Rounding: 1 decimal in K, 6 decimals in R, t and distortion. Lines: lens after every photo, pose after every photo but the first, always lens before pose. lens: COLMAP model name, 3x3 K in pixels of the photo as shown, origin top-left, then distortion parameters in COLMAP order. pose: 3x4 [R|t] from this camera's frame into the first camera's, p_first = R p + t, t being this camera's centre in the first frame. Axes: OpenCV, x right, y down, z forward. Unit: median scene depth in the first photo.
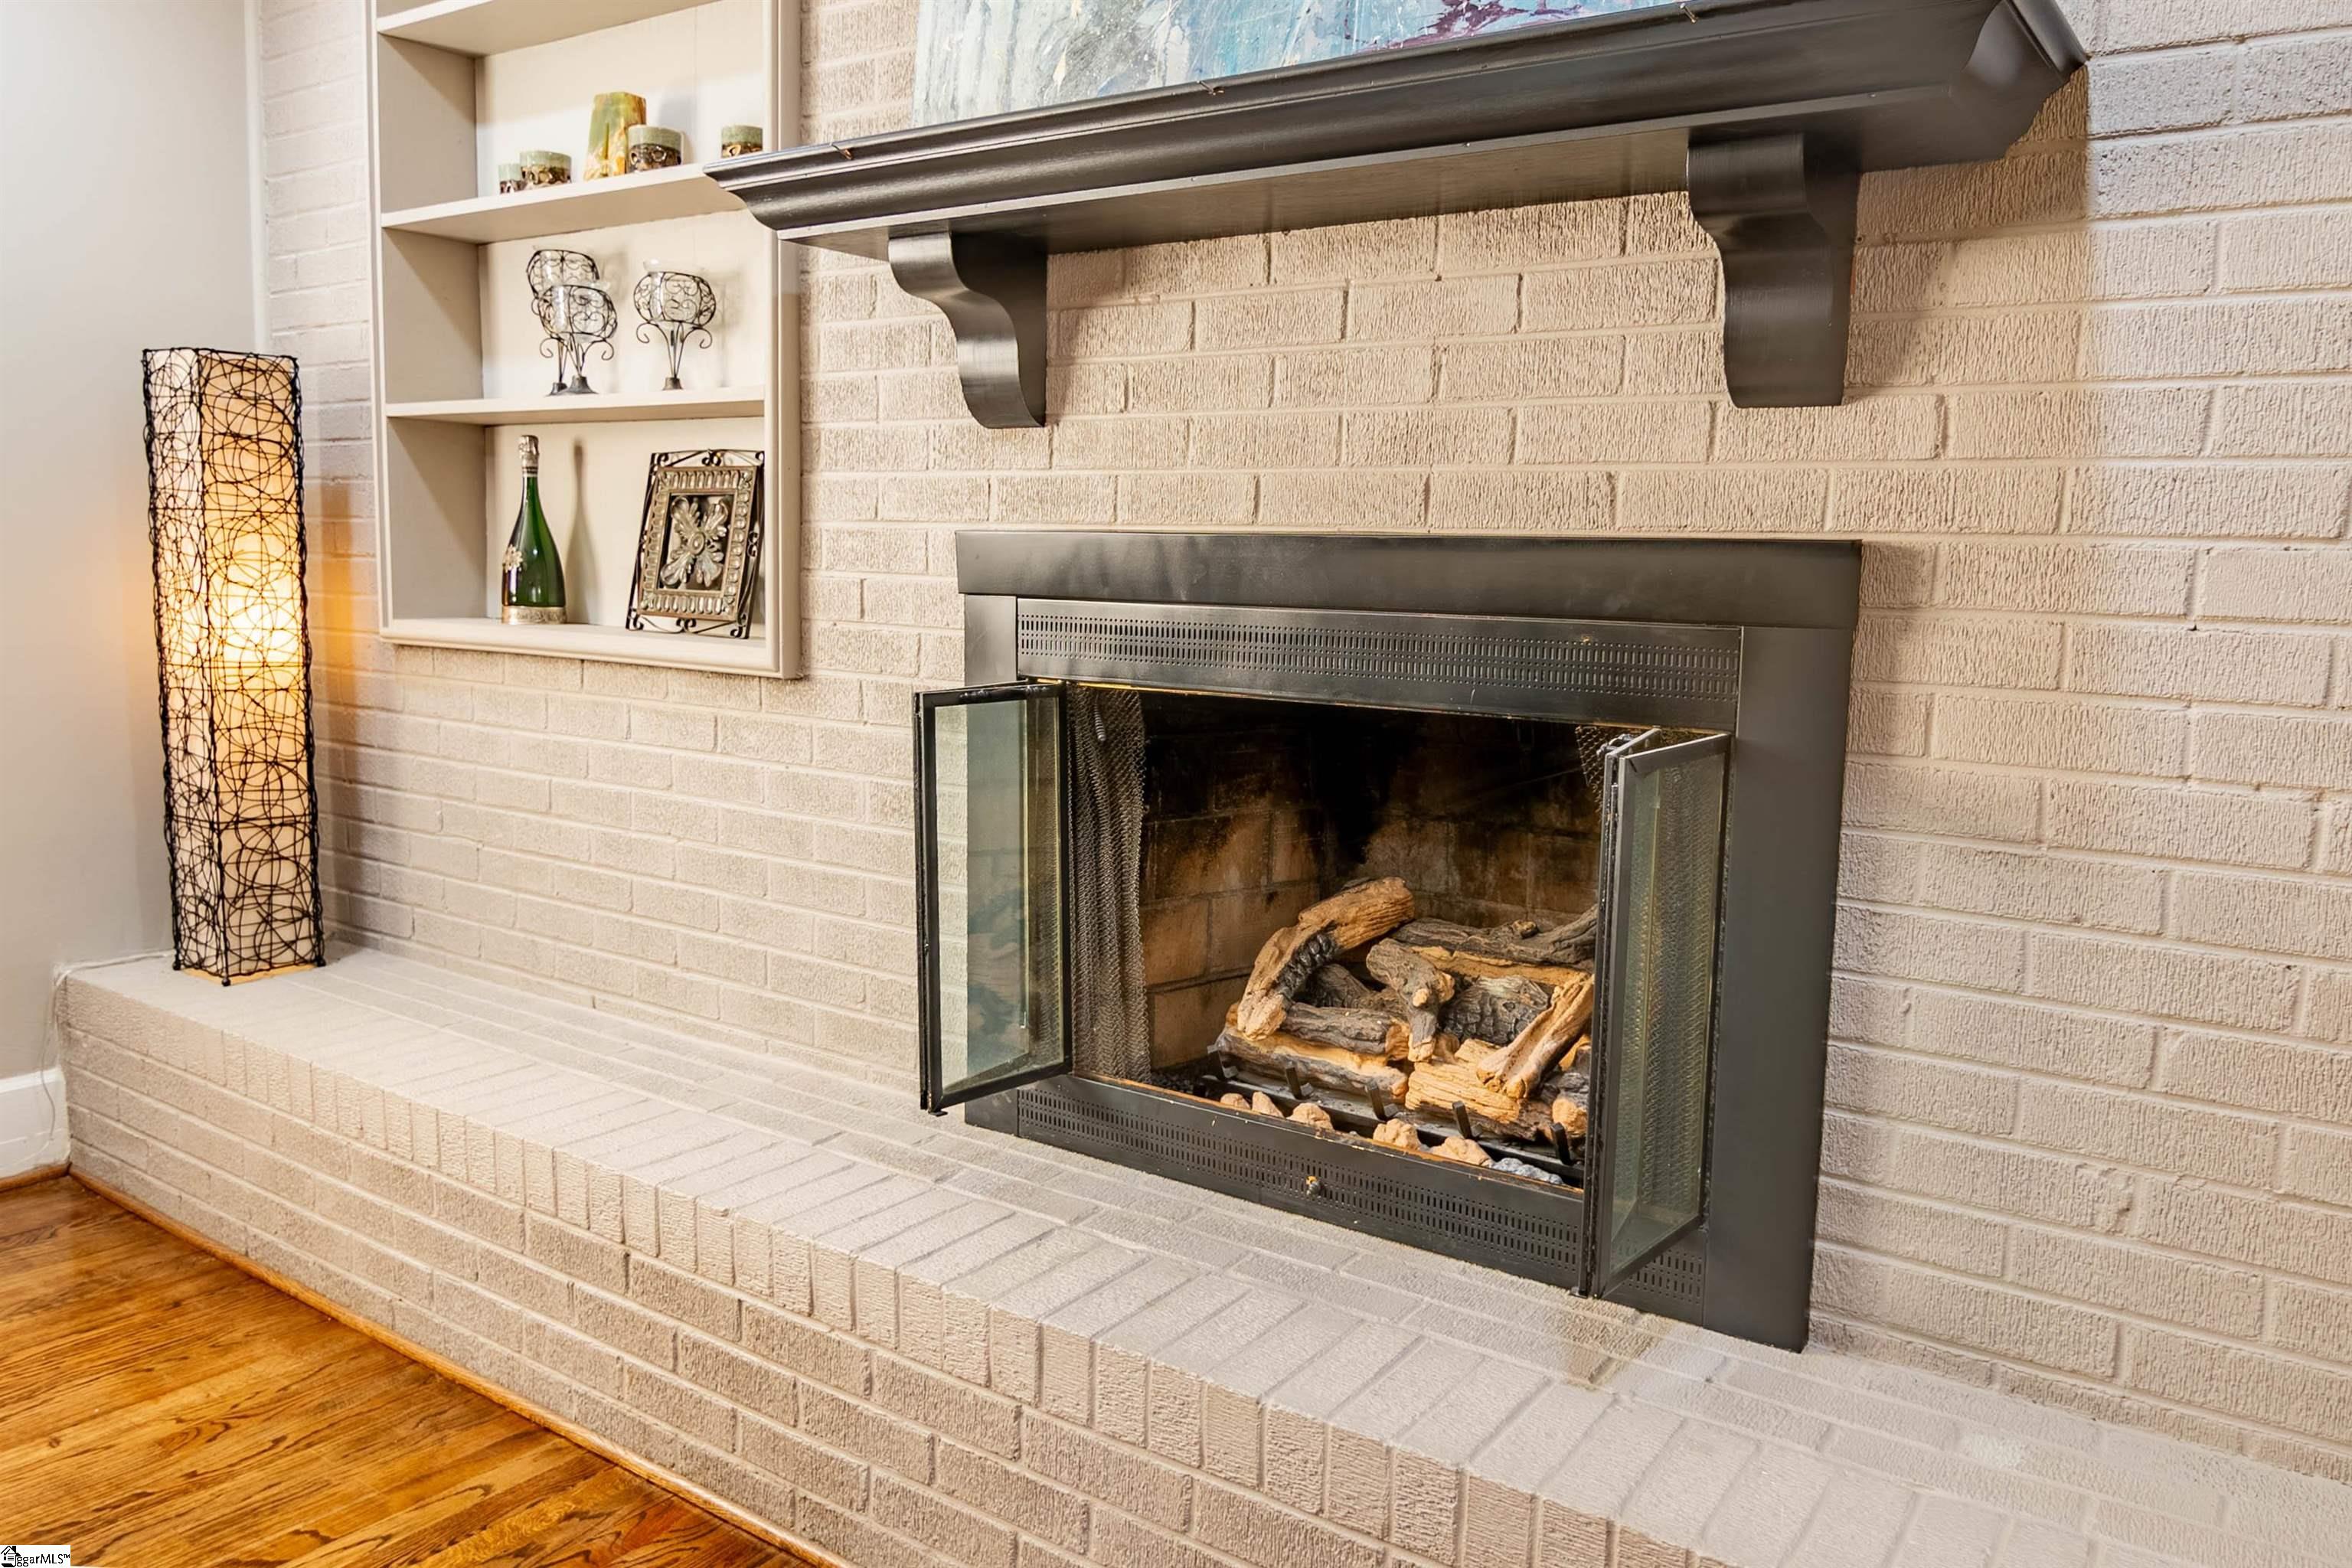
lens RADIAL K [[1701.8, 0, 1174.3], [0, 1701.8, 781.0], [0, 0, 1]] dist [-0.002141, -0.004796]
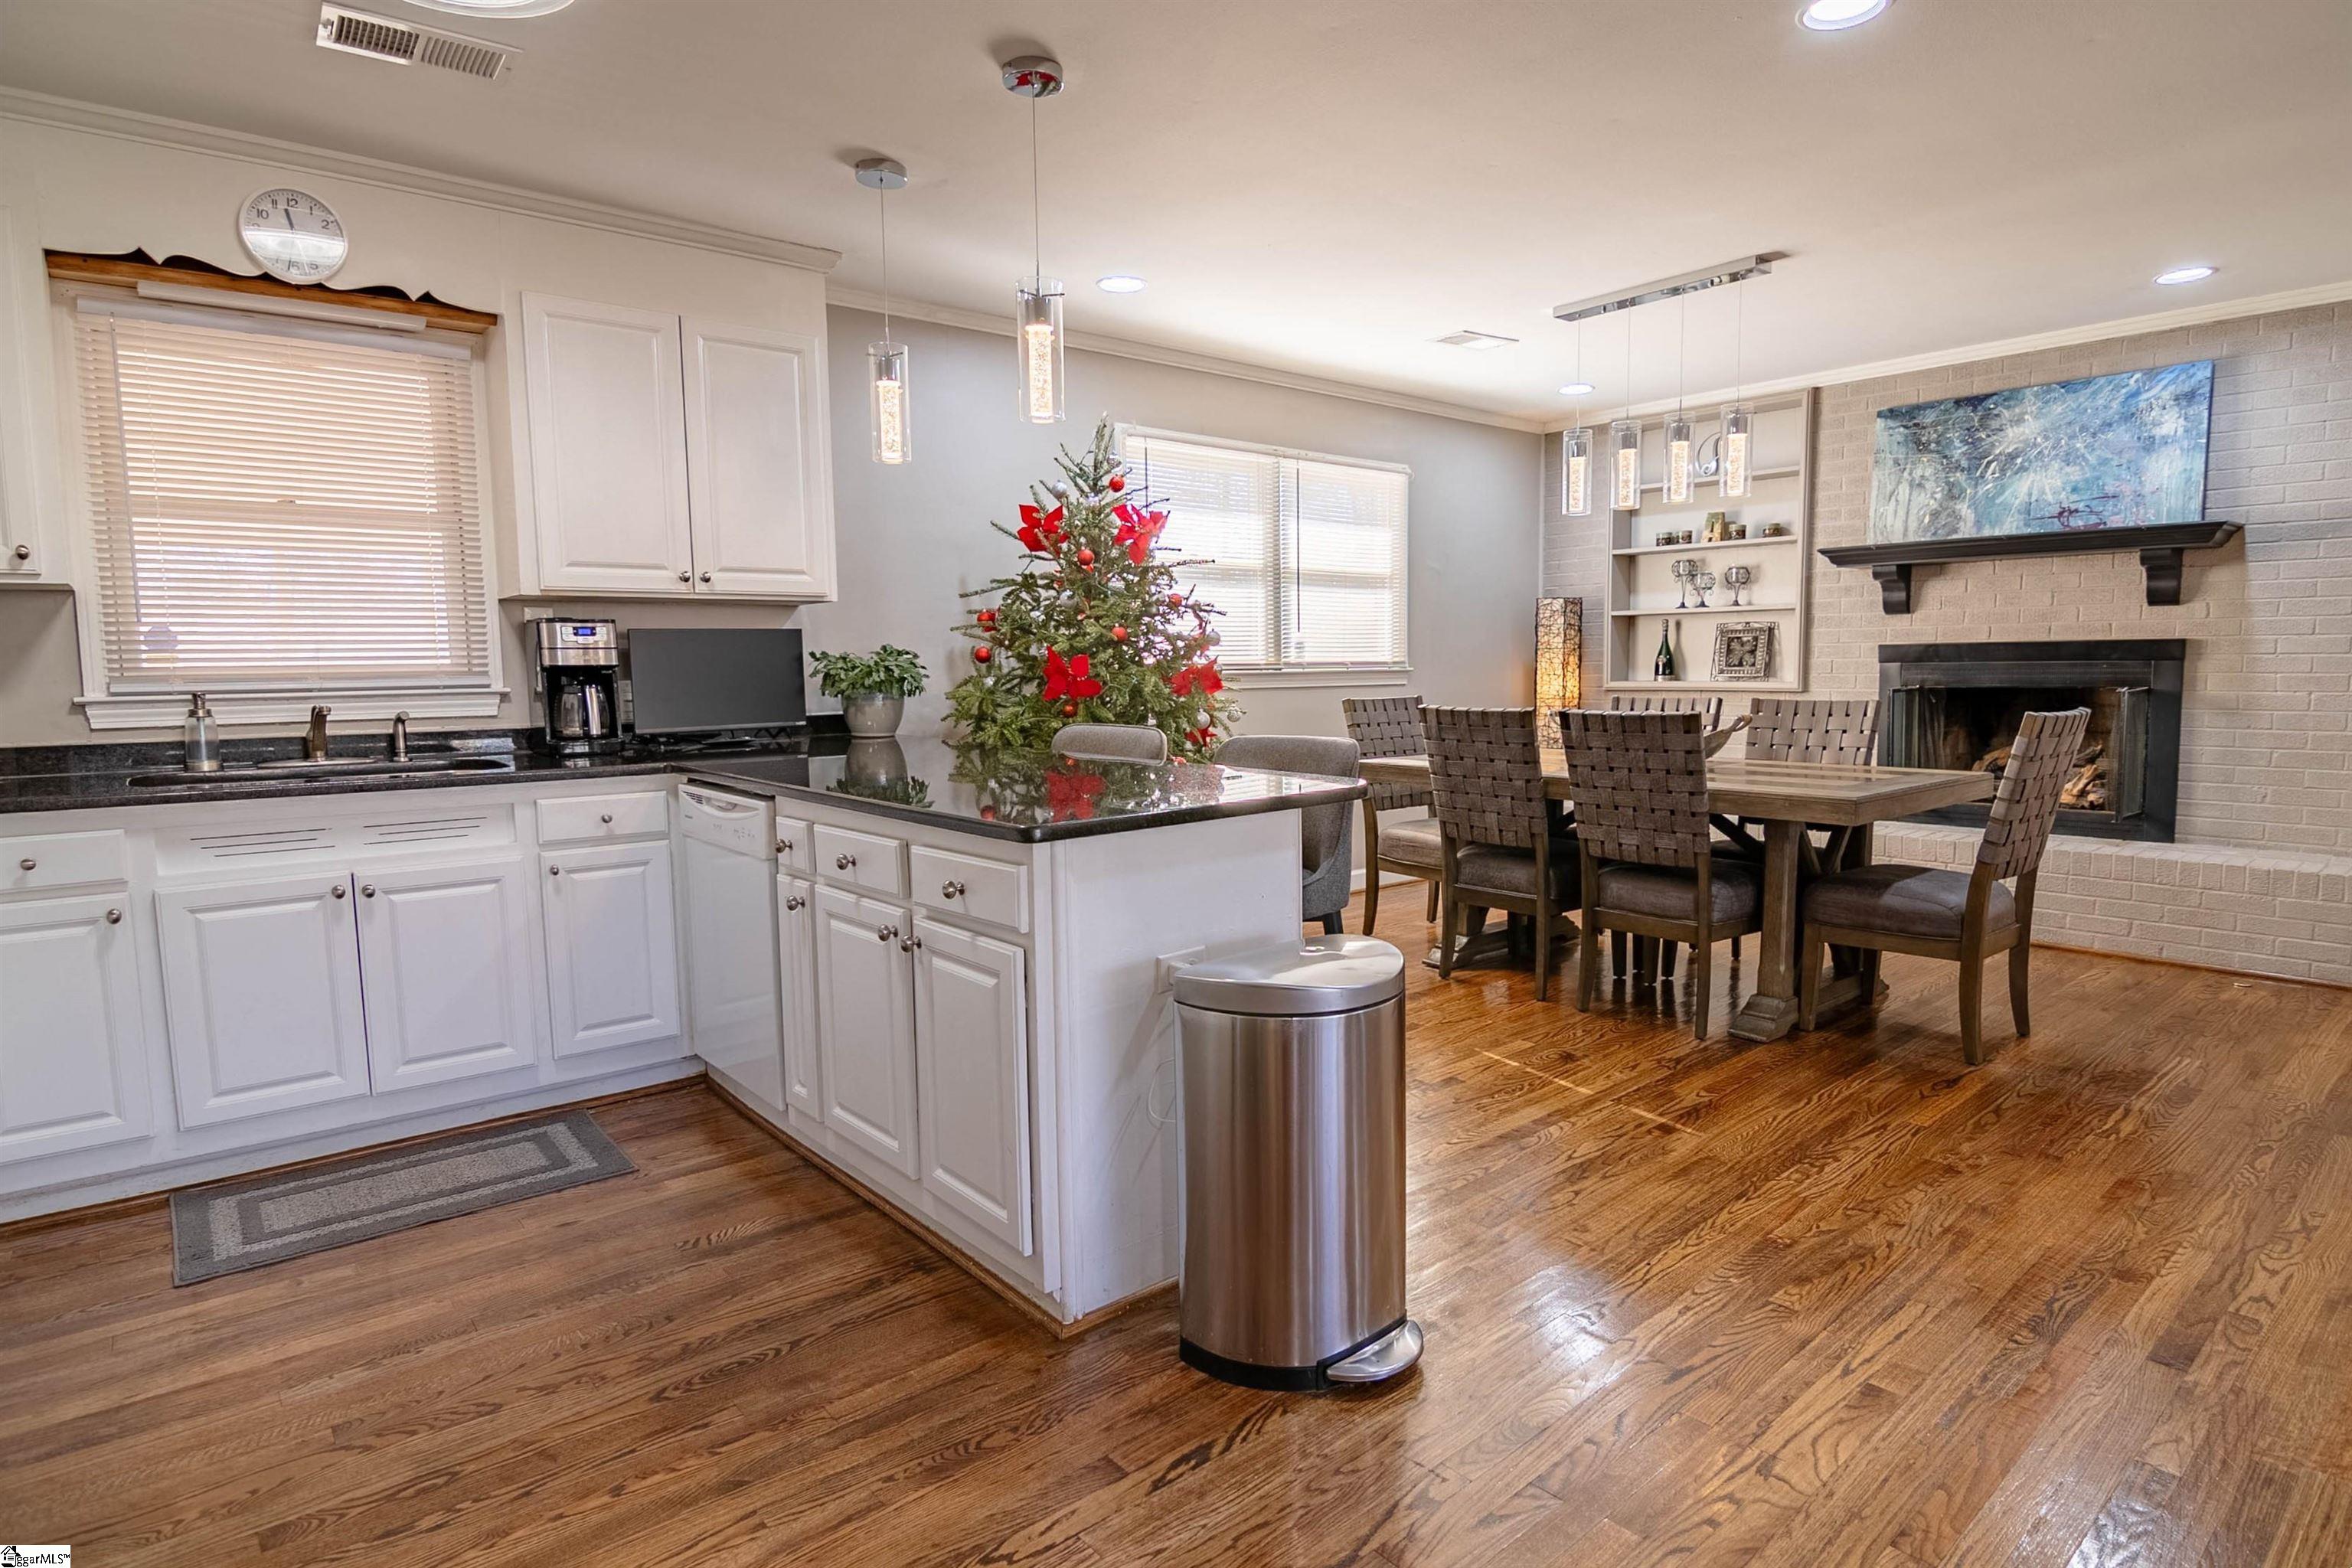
lens RADIAL K [[1233.7, 0, 1180.5], [0, 1233.7, 795.2], [0, 0, 1]] dist [-0.024842, -0.000603]
pose [[0.967789, -0.012229, -0.251464, -1.093393], [0.005005, 0.999557, -0.029347, 0.280128], [0.251711, 0.027143, 0.967422, -2.187706]]
